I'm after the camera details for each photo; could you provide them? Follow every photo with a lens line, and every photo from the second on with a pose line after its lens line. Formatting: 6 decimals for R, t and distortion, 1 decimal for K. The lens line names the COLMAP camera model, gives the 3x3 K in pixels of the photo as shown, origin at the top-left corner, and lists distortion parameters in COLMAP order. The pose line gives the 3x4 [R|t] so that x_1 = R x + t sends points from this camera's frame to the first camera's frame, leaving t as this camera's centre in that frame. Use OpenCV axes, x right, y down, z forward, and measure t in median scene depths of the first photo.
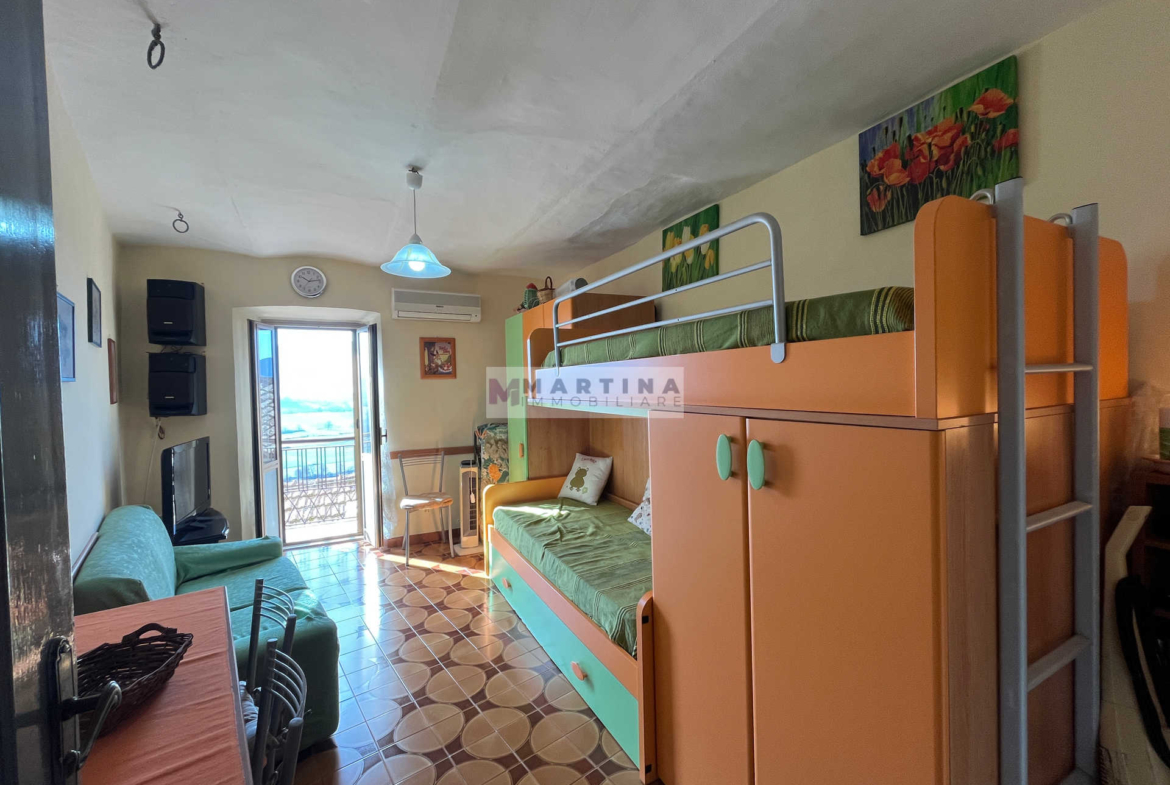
lens RADIAL K [[474.0, 0, 585.0], [0, 474.0, 392.5], [0, 0, 1]] dist [0.000104, -0.000060]
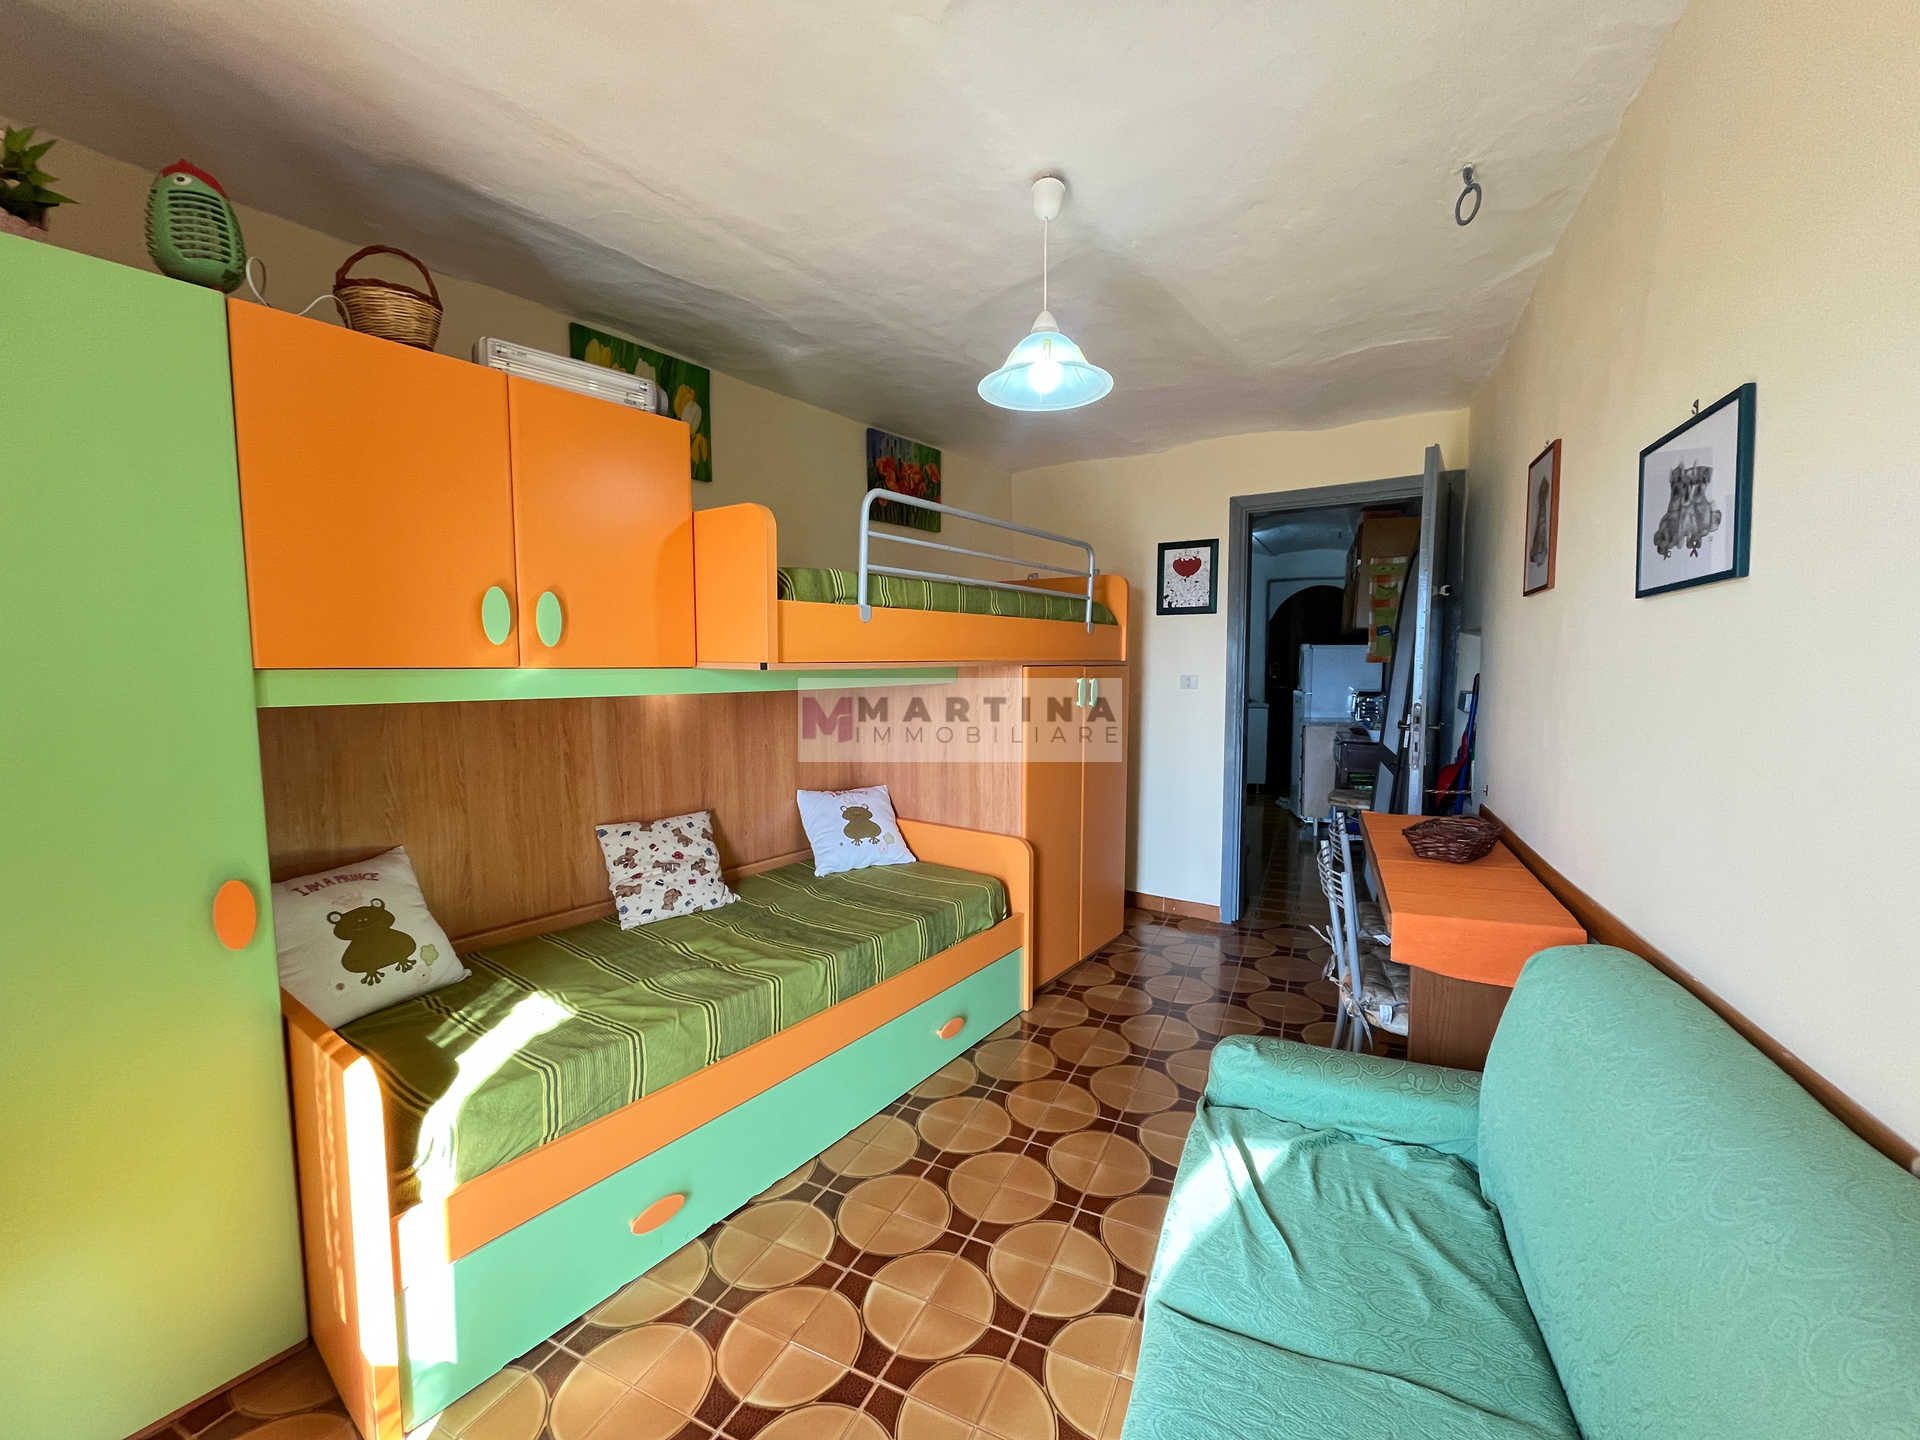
lens RADIAL K [[771.6, 0, 962.9], [0, 771.6, 719.4], [0, 0, 1]] dist [-0.003226, -0.000097]
pose [[-0.448664, -0.050190, 0.892290, -0.930803], [0.025797, 0.997278, 0.069066, 0.019573], [-0.893328, 0.054006, -0.446148, 1.295954]]
